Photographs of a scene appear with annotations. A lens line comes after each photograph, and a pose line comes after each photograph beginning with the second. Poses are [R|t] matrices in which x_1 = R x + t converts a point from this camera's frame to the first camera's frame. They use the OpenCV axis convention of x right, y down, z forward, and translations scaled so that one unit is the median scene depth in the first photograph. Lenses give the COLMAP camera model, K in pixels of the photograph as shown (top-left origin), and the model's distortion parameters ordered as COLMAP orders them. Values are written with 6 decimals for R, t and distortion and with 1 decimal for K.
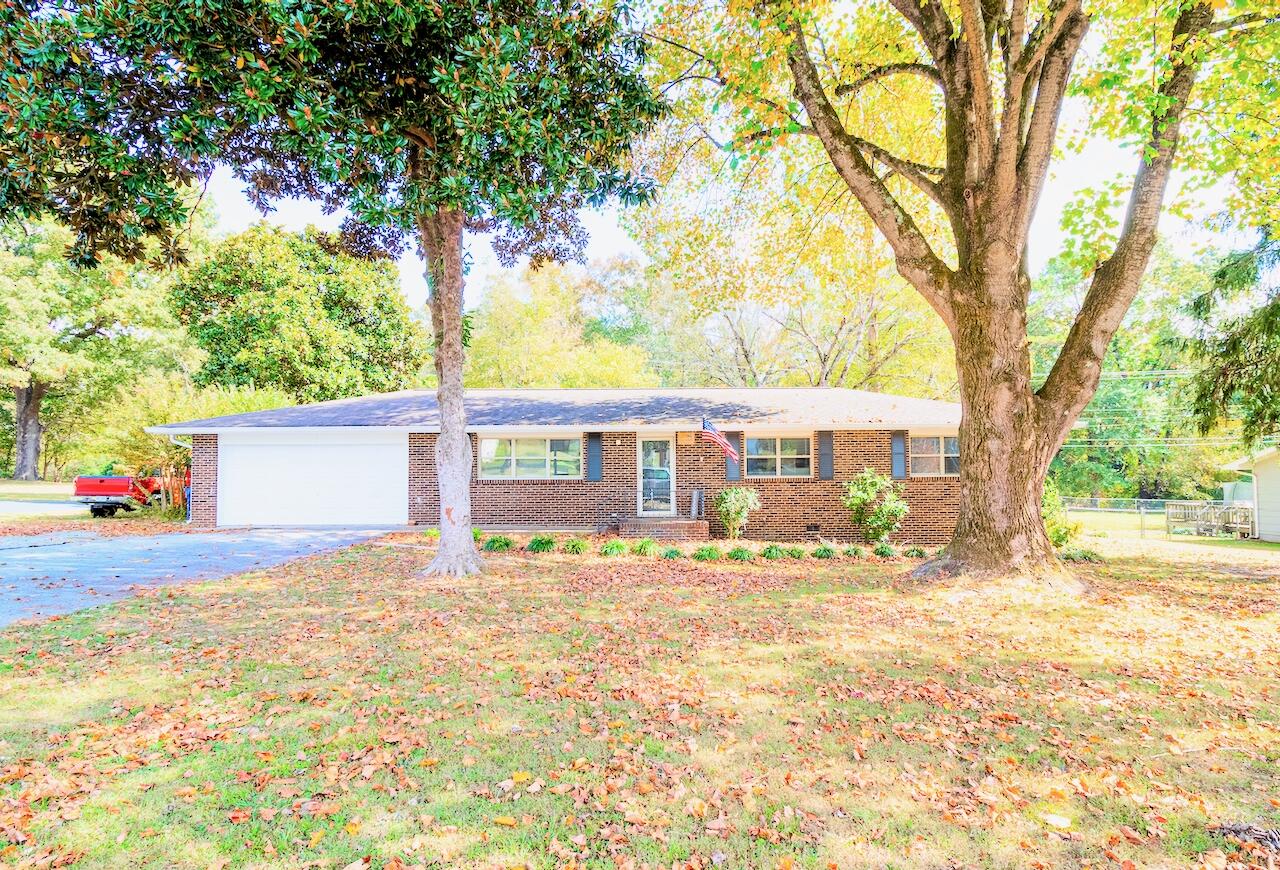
lens RADIAL K [[617.7, 0, 639.8], [0, 617.7, 443.4], [0, 0, 1]] dist [0.001614, -0.001194]
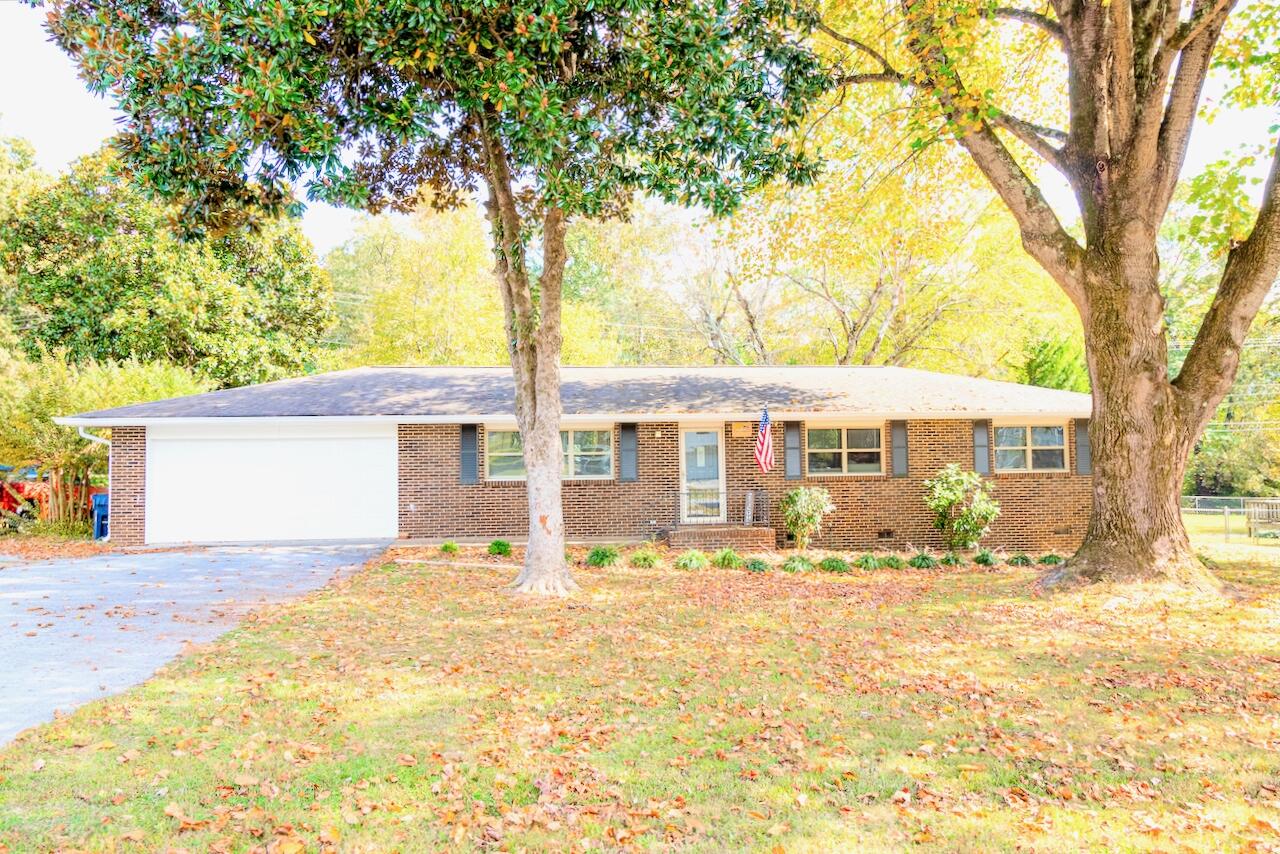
lens RADIAL K [[819.9, 0, 639.7], [0, 819.9, 420.4], [0, 0, 1]] dist [0.009063, 0.007259]
pose [[0.995388, -0.002550, 0.095896, -0.244491], [0.003522, 0.999944, -0.009964, -0.014319], [-0.095865, 0.010256, 0.995342, -0.136250]]
